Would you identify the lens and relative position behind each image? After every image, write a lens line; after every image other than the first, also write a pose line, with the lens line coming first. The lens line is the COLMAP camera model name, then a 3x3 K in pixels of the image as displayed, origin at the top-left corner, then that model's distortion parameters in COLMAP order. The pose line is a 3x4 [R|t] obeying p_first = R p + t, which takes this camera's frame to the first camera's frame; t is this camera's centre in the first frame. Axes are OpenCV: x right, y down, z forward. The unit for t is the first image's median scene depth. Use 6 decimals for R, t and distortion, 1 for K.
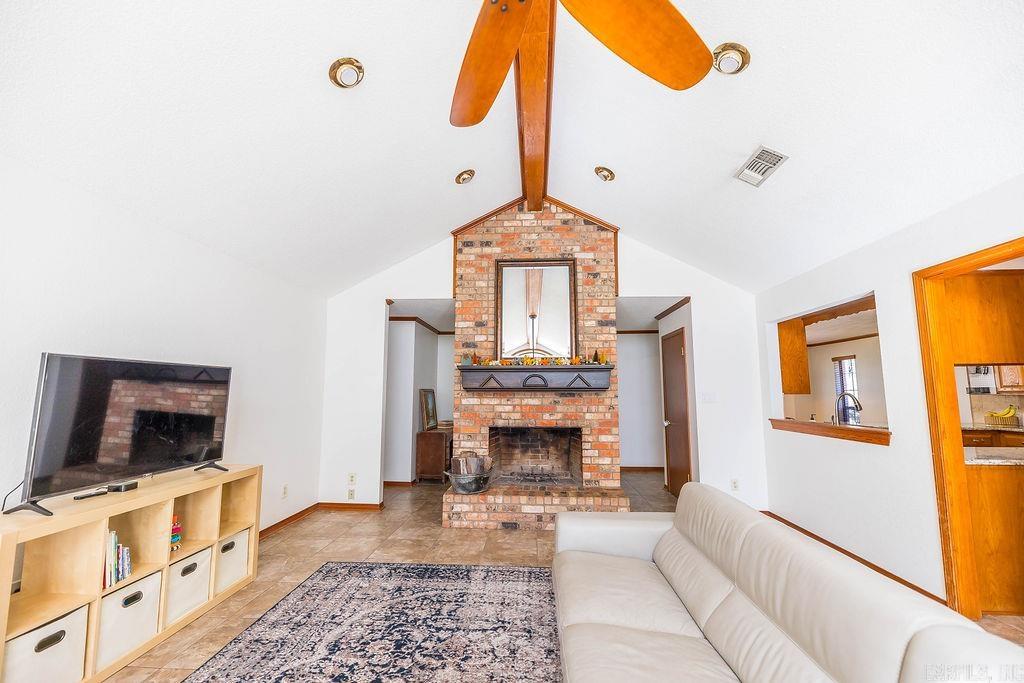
lens RADIAL K [[411.4, 0, 515.3], [0, 411.4, 342.2], [0, 0, 1]] dist [-0.000138, -0.002412]
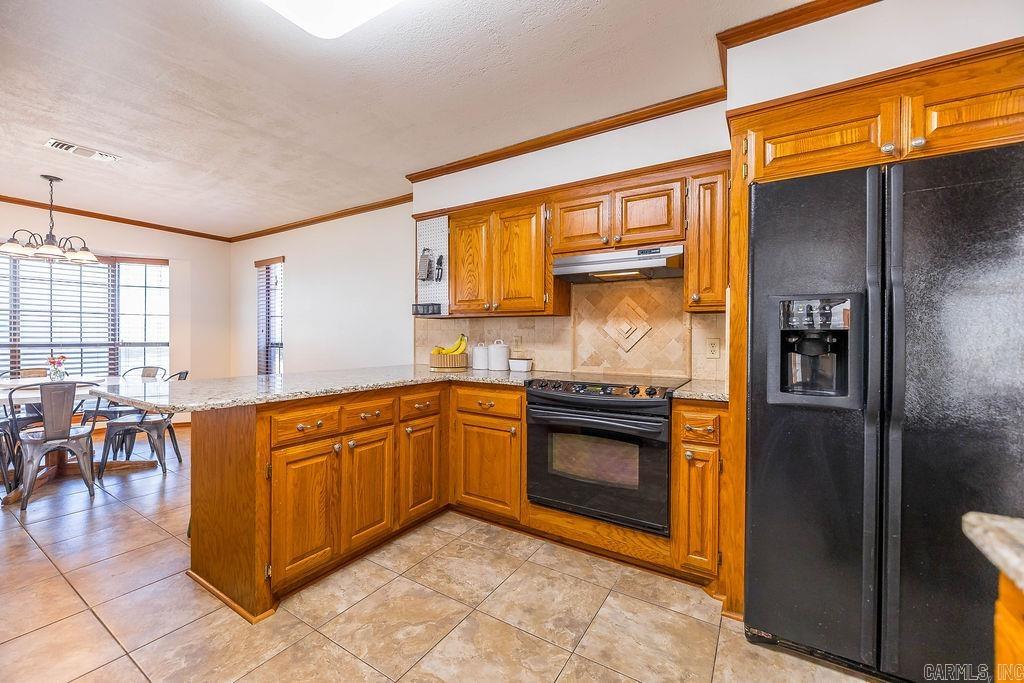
lens RADIAL K [[406.8, 0, 505.8], [0, 406.8, 339.2], [0, 0, 1]] dist [-0.001043, -0.000379]
pose [[0.487279, -0.007341, 0.873216, 0.850865], [-0.109783, 0.991516, 0.069597, 0.132544], [-0.866318, -0.129777, 0.482339, 0.772785]]
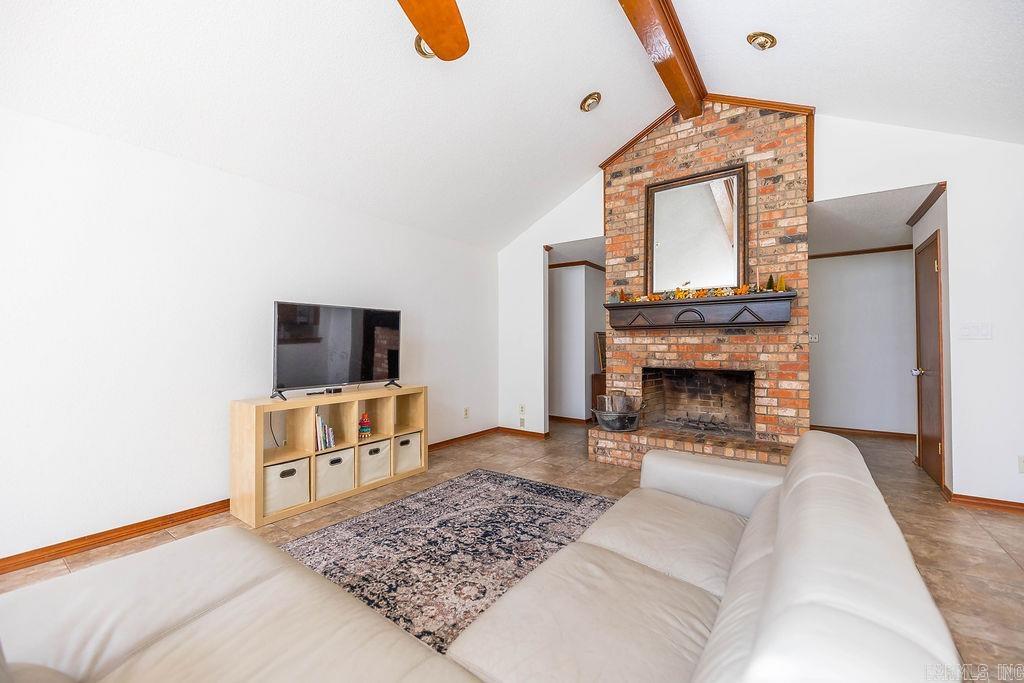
lens RADIAL K [[414.1, 0, 510.1], [0, 414.1, 332.5], [0, 0, 1]] dist [-0.001666, -0.000364]
pose [[0.842310, -0.018219, -0.538685, 0.197509], [0.068716, 0.994903, 0.073799, 0.035925], [0.534595, -0.099178, 0.839269, 0.045340]]
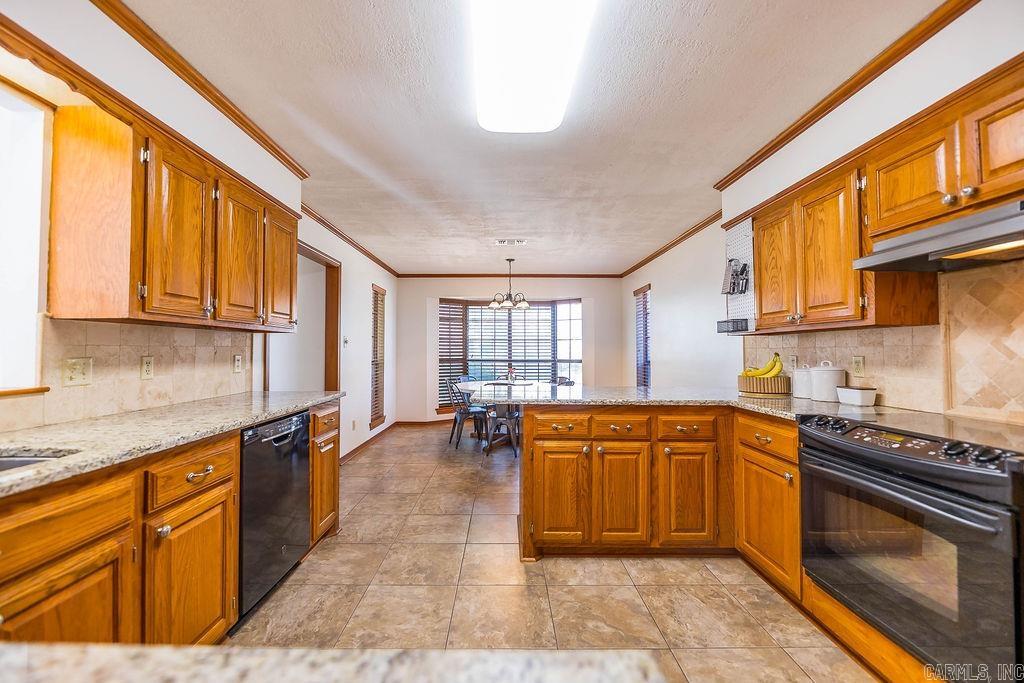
lens RADIAL K [[416.1, 0, 512.0], [0, 416.1, 341.5], [0, 0, 1]] dist [0.000779, -0.000241]
pose [[0.997346, -0.000548, 0.072799, 1.005643], [-0.006337, 0.995523, 0.094309, 0.110973], [-0.072525, -0.094520, 0.992878, 0.619967]]
